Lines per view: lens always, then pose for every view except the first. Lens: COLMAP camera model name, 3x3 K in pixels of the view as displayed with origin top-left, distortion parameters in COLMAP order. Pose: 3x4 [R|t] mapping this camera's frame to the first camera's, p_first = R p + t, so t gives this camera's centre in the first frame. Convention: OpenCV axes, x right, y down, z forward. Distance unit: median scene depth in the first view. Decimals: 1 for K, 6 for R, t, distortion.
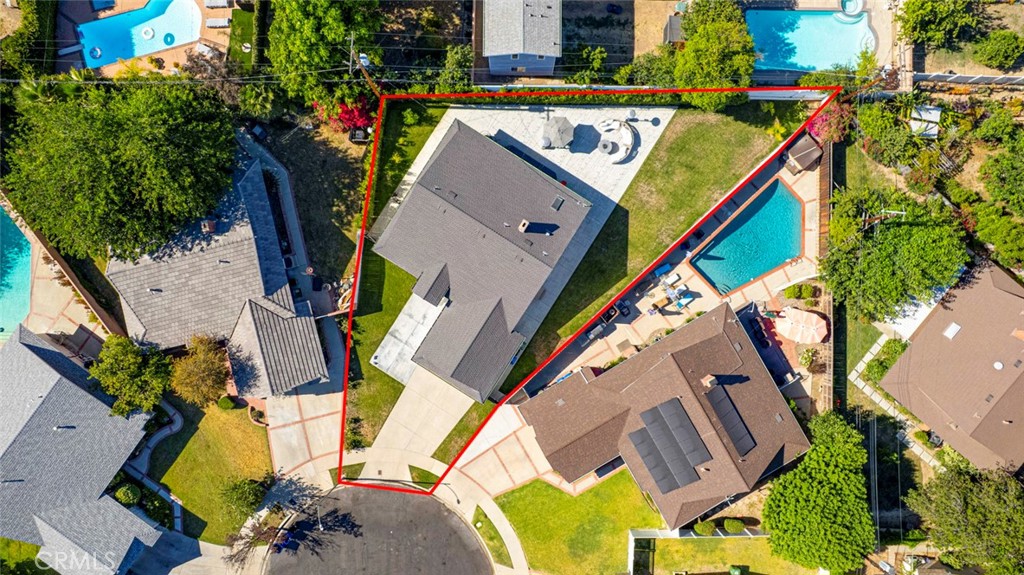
lens RADIAL K [[655.6, 0, 512.0], [0, 655.6, 287.5], [0, 0, 1]] dist [-0.080440, 0.072650]
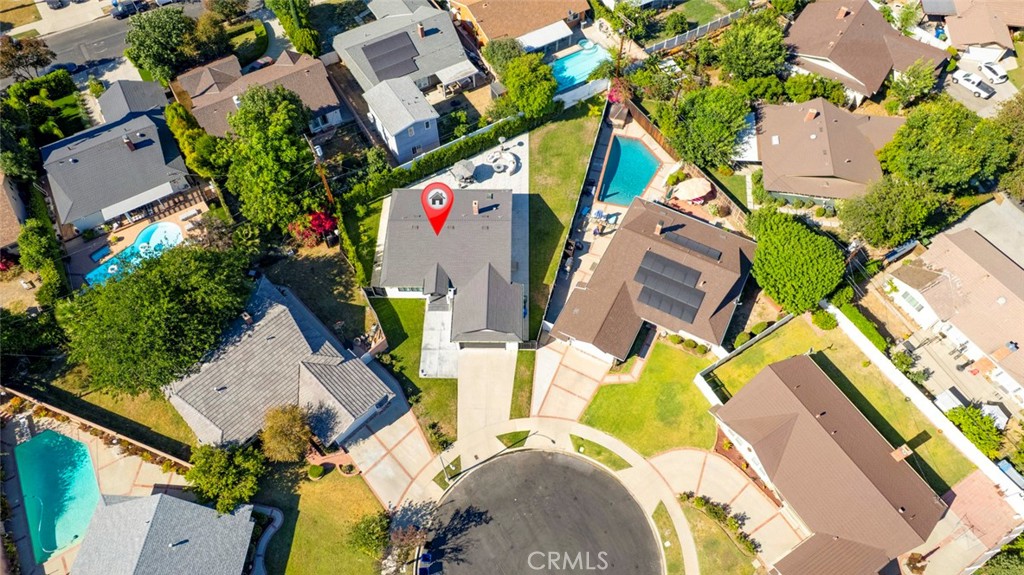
lens RADIAL K [[655.6, 0, 512.0], [0, 655.6, 287.5], [0, 0, 1]] dist [-0.080440, 0.072650]
pose [[0.849934, -0.451944, 0.270849, -0.318479], [0.526889, 0.728147, -0.438395, 0.582948], [0.000913, 0.515314, 0.857001, -0.051297]]
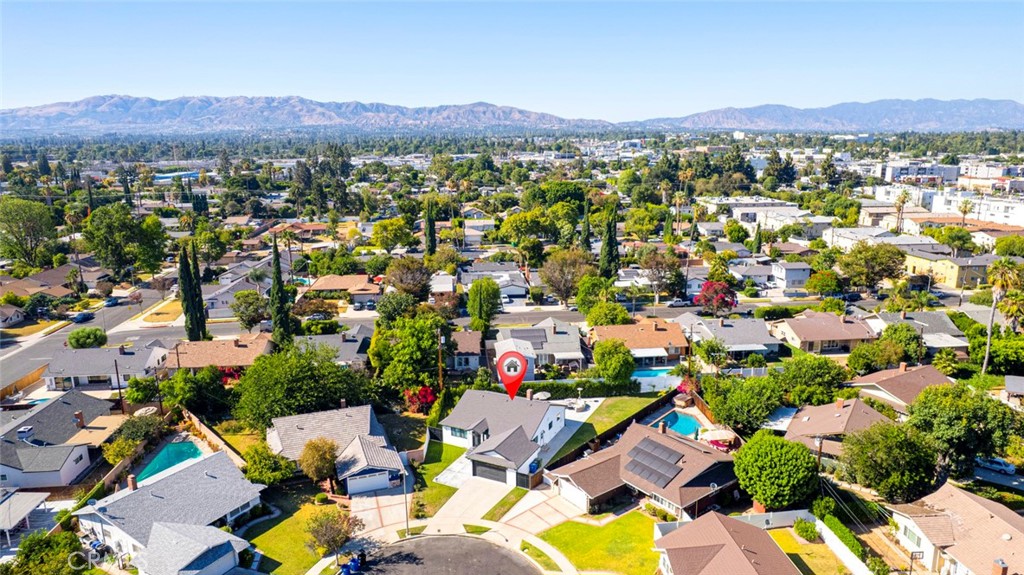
lens RADIAL K [[655.6, 0, 512.0], [0, 655.6, 287.5], [0, 0, 1]] dist [-0.080440, 0.072650]
pose [[0.994088, -0.034337, 0.103010, -0.178288], [0.108200, 0.233773, -0.966252, 1.366226], [0.009097, 0.971685, 0.236106, 0.279914]]
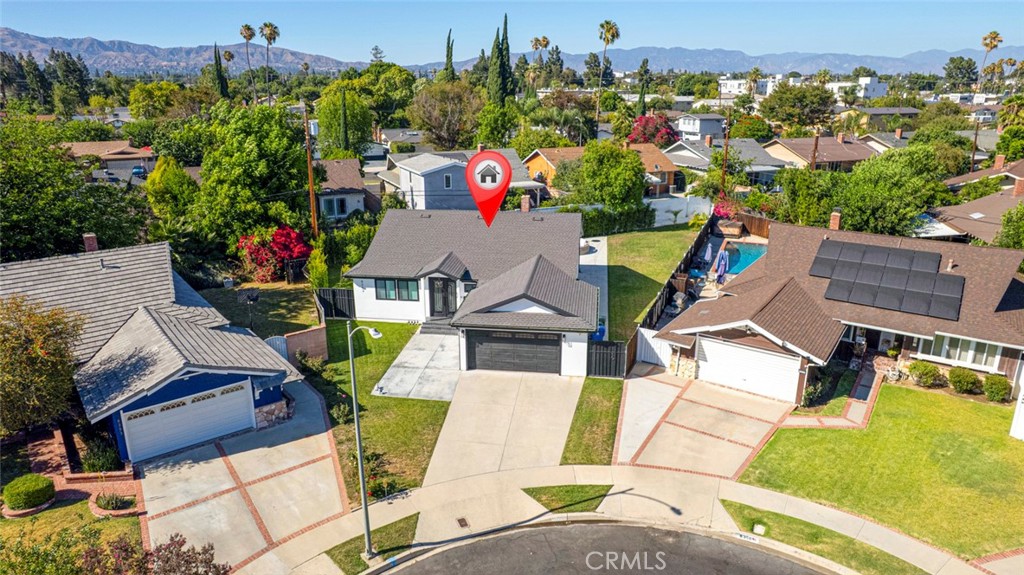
lens RADIAL K [[655.6, 0, 512.0], [0, 655.6, 287.5], [0, 0, 1]] dist [-0.080440, 0.072650]
pose [[0.908024, -0.128180, 0.398825, -0.313341], [0.418911, 0.282954, -0.862815, 0.590506], [-0.002253, 0.950530, 0.310625, 0.755079]]
